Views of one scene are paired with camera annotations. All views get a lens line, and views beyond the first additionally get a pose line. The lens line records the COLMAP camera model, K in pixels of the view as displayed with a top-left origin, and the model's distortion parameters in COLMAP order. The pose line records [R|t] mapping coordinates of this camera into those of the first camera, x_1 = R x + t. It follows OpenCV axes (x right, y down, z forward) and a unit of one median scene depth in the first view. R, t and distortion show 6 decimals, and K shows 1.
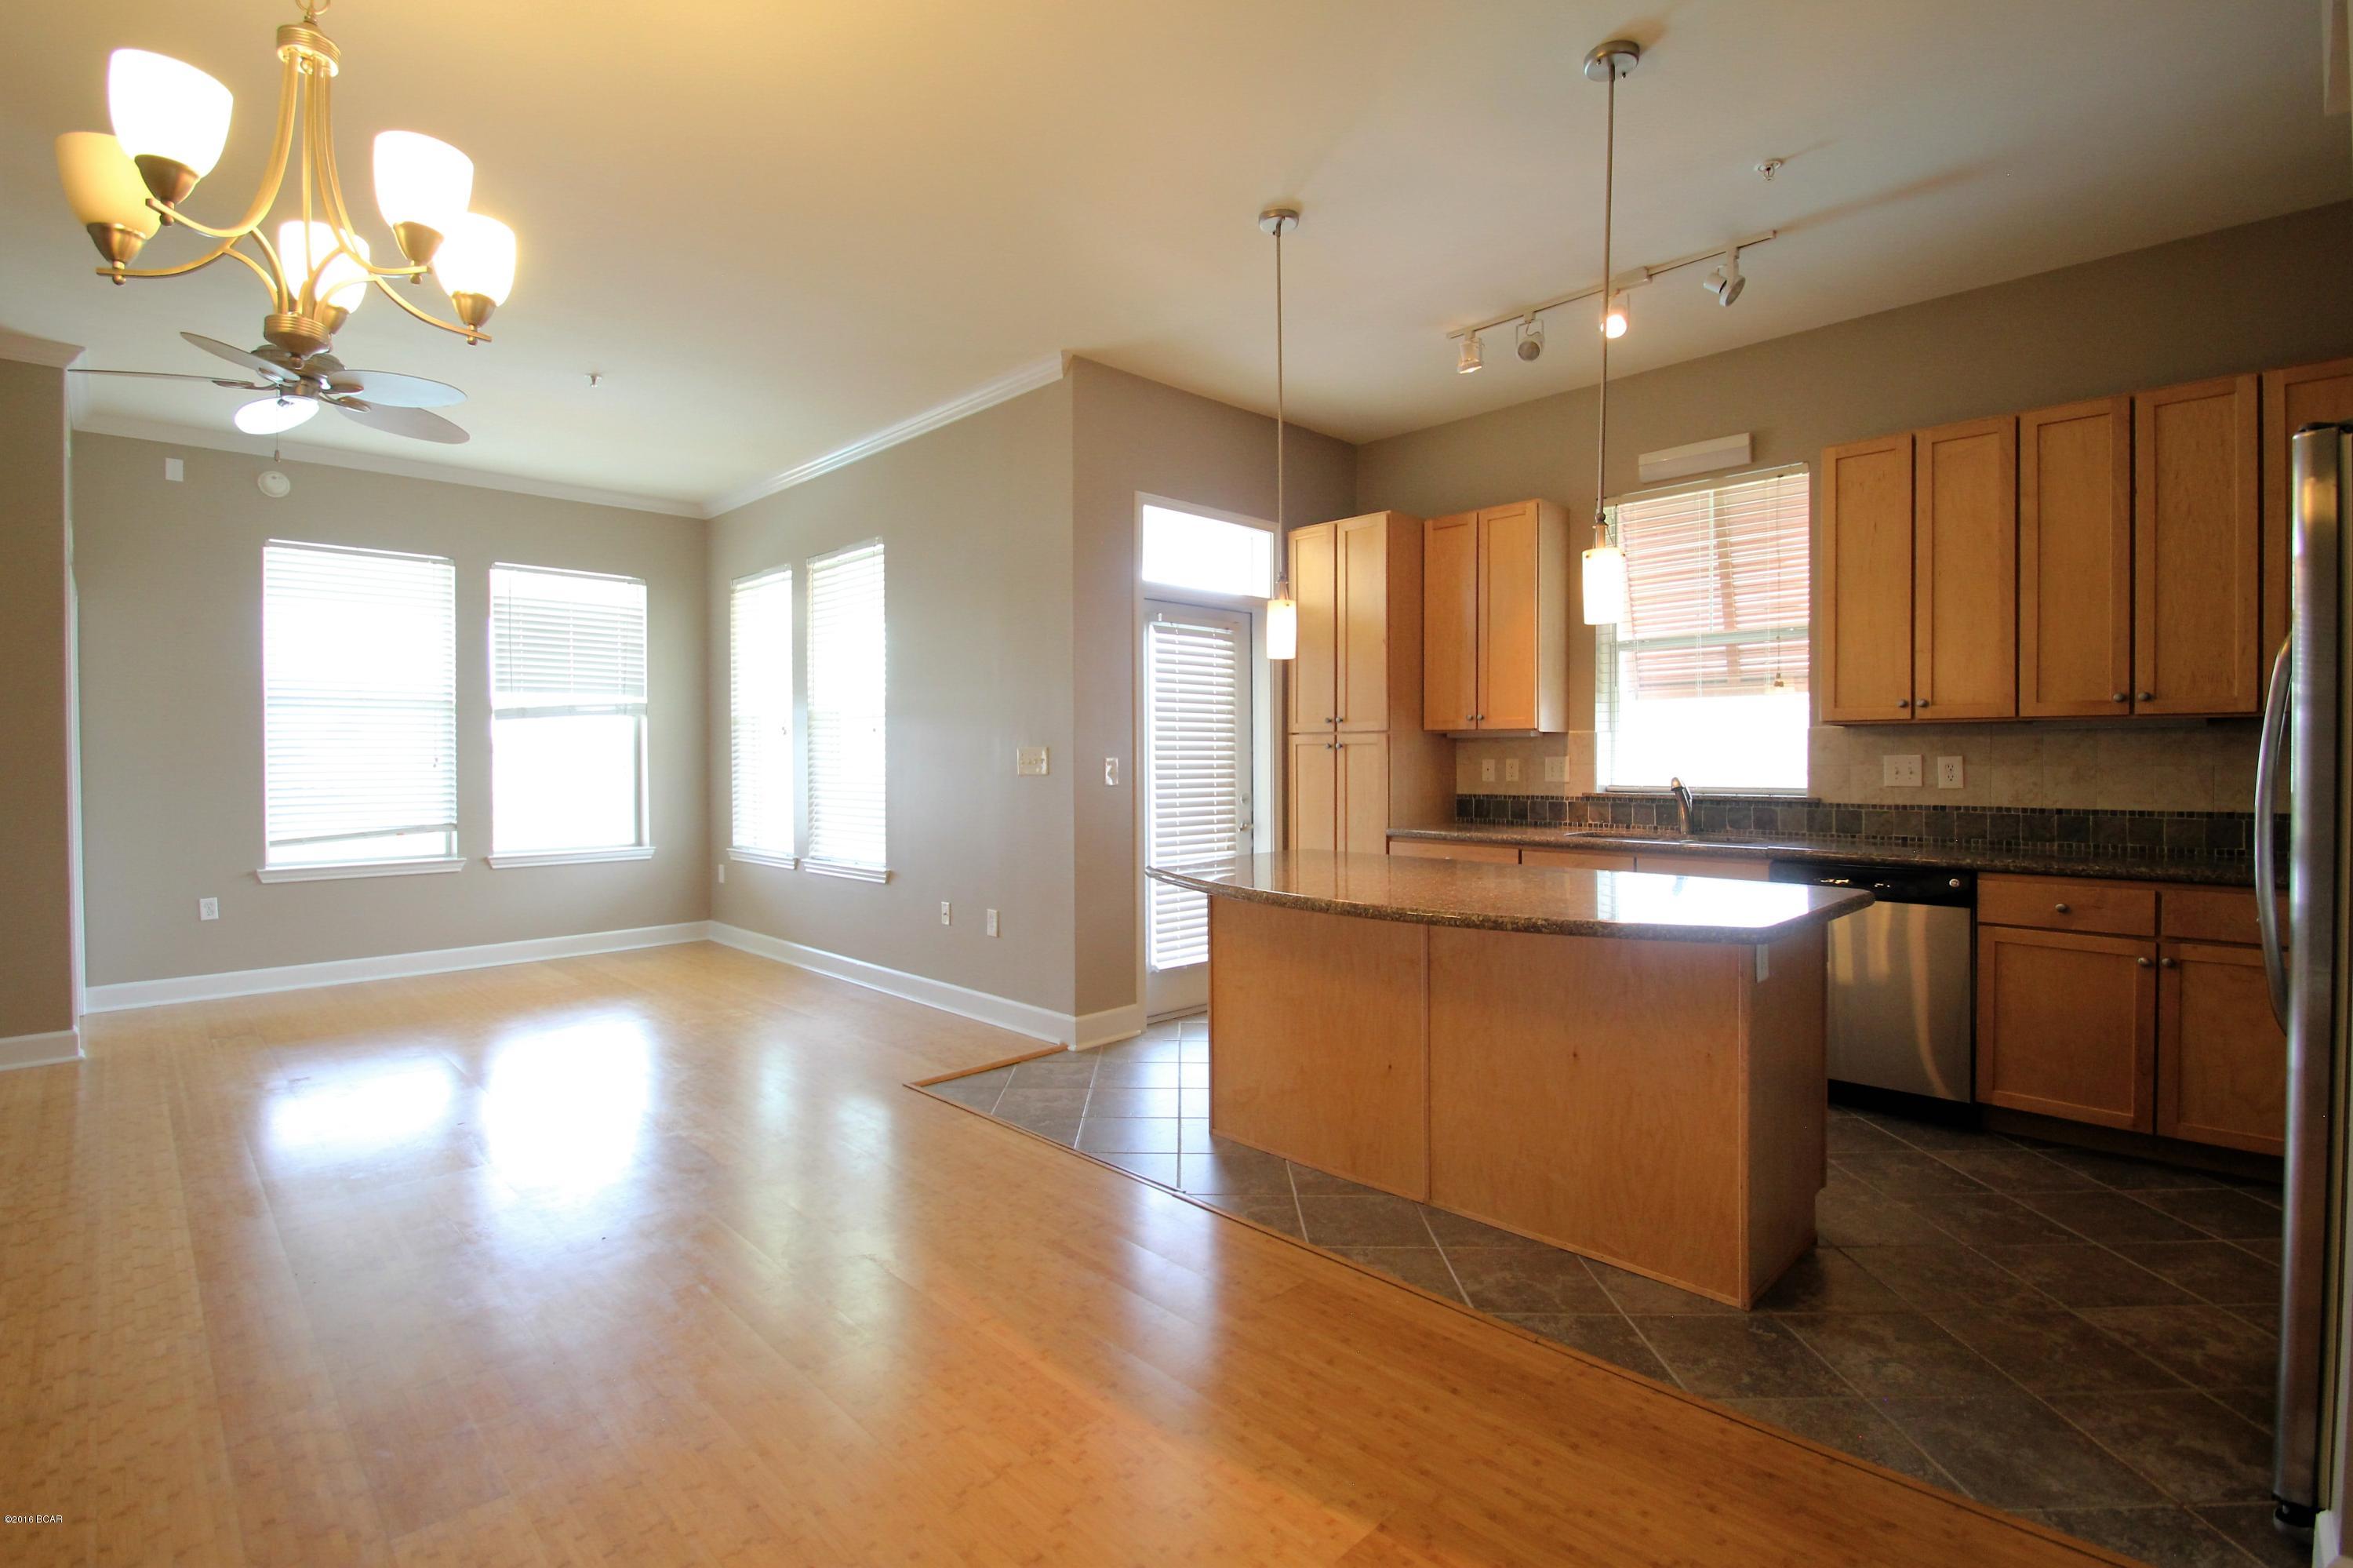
lens RADIAL K [[1100.8, 0, 1172.2], [0, 1100.8, 775.0], [0, 0, 1]] dist [0.003658, -0.011343]
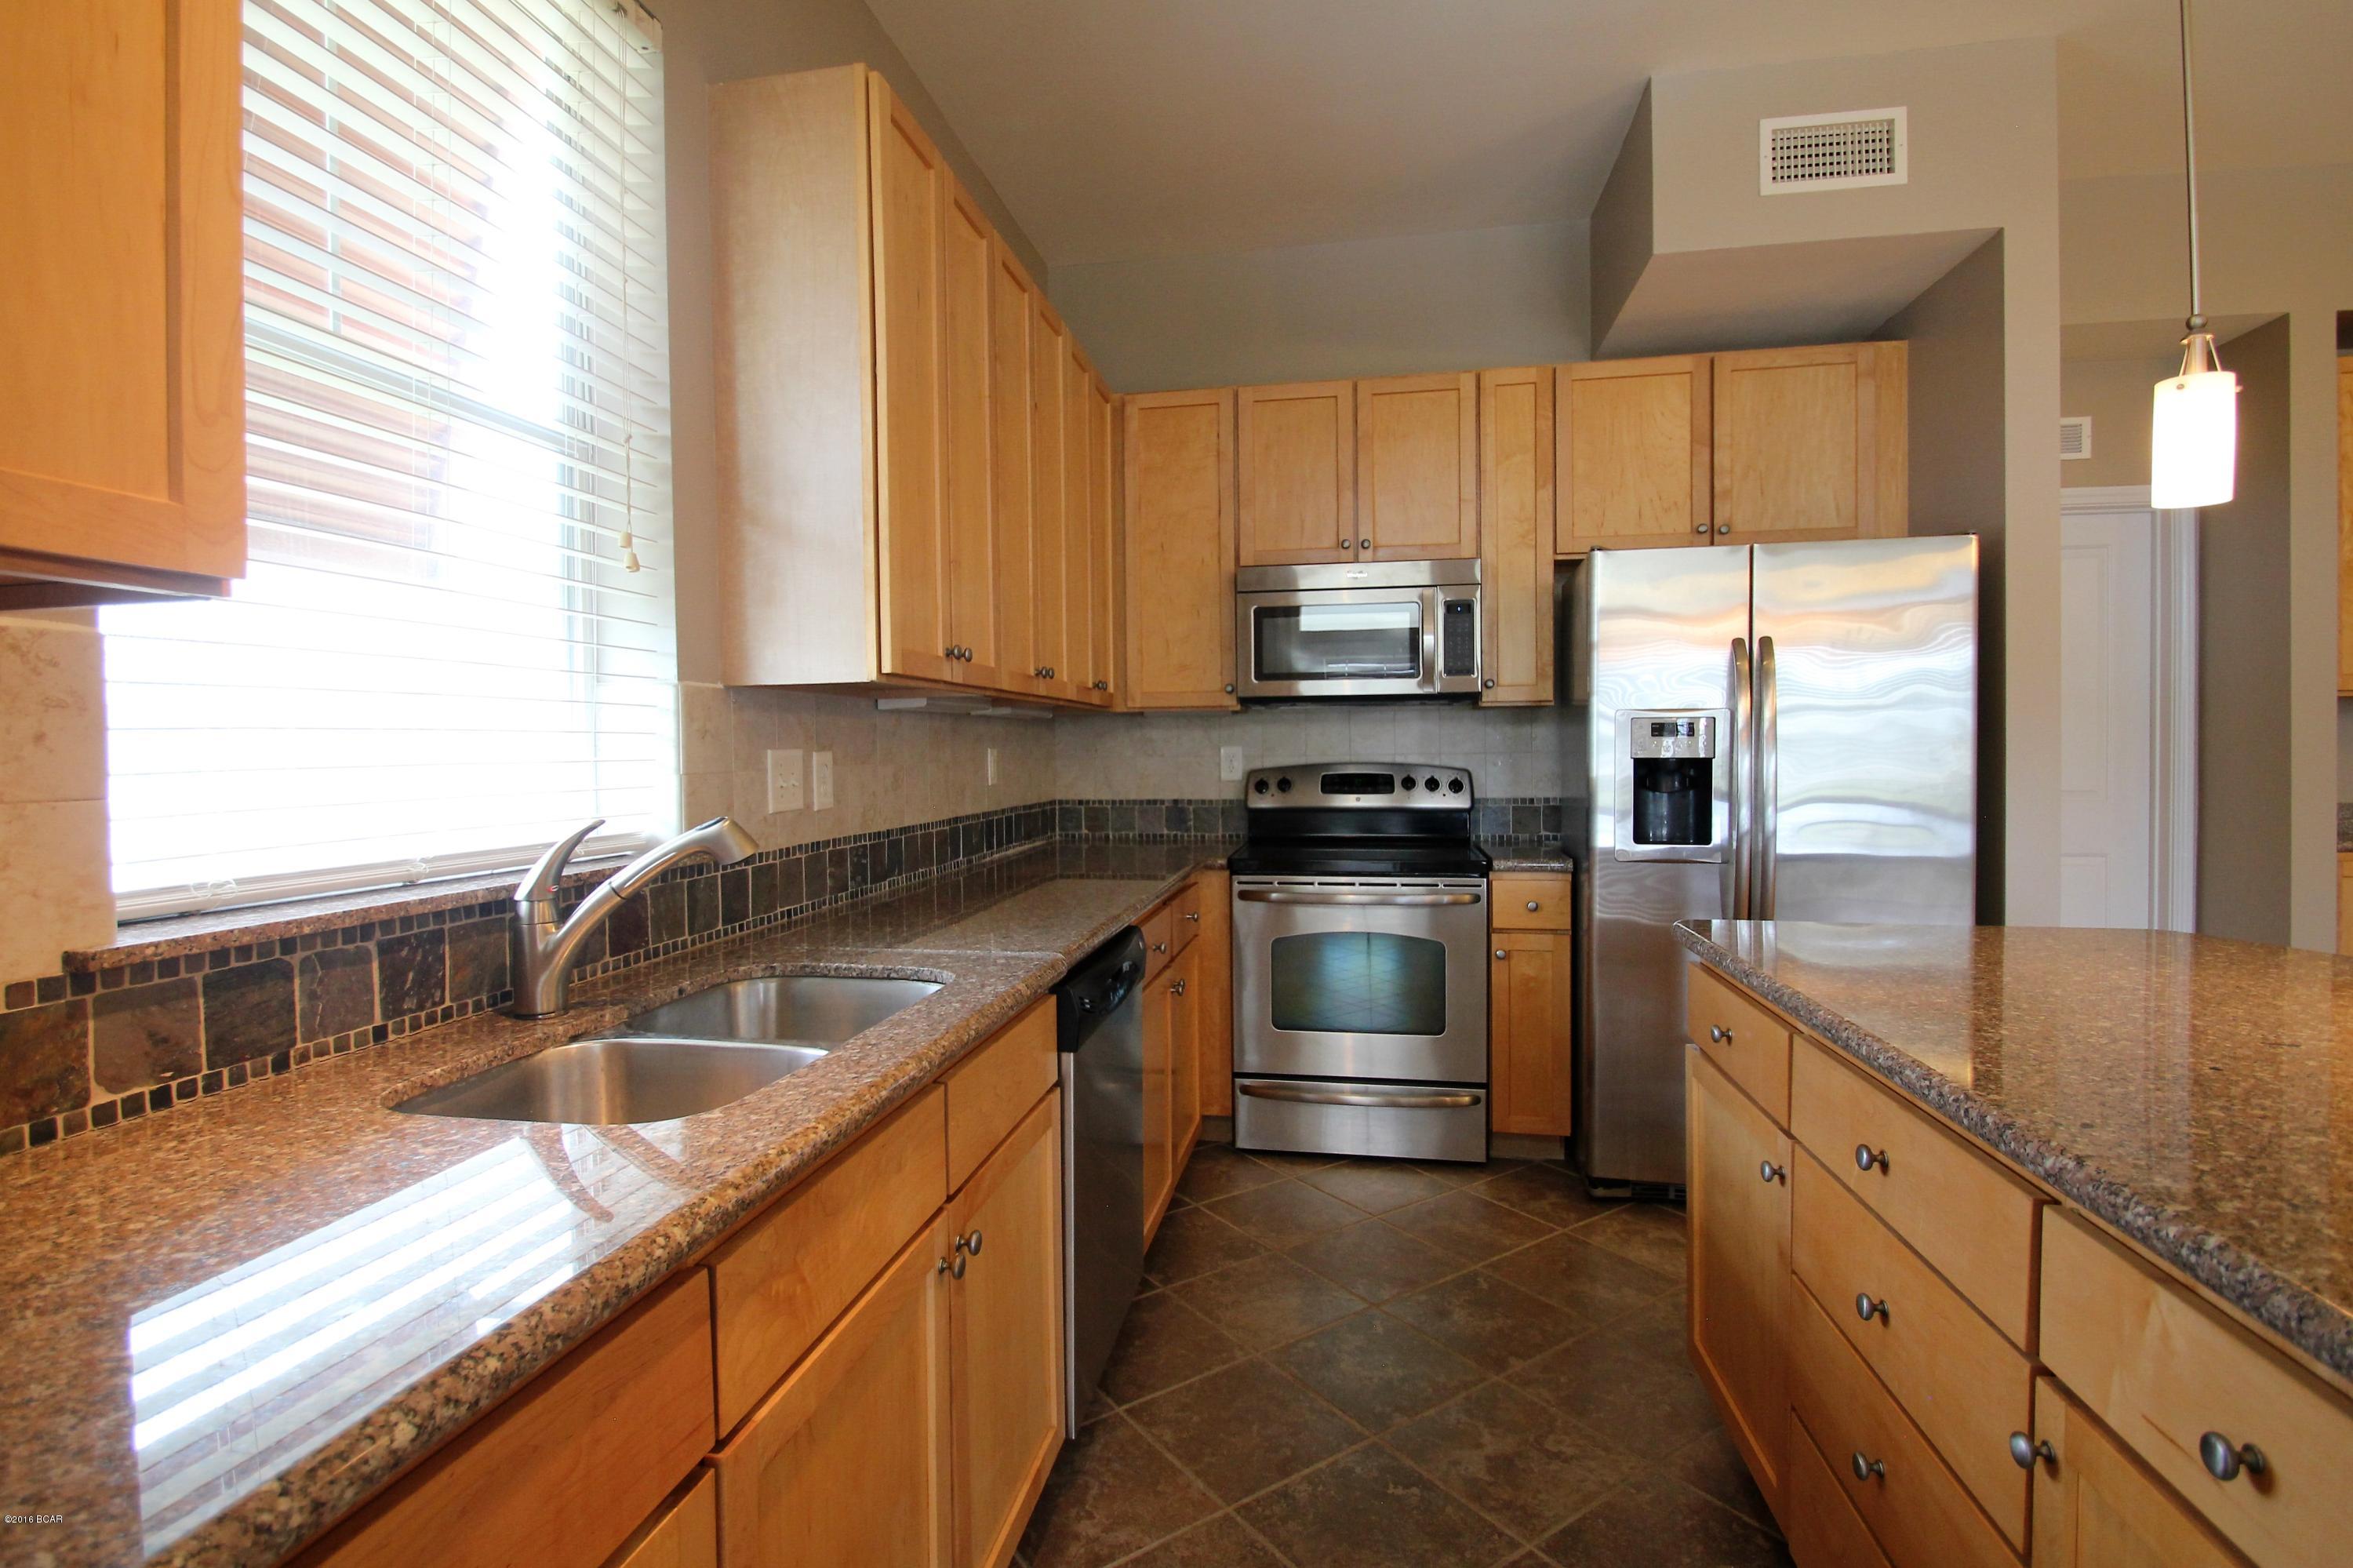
lens RADIAL K [[1136.1, 0, 1162.6], [0, 1136.1, 773.0], [0, 0, 1]] dist [0.000996, -0.010951]
pose [[-0.565160, -0.011285, 0.824904, 0.114839], [0.026050, 0.999164, 0.031517, -0.016818], [-0.824570, 0.039301, -0.564393, 0.999440]]
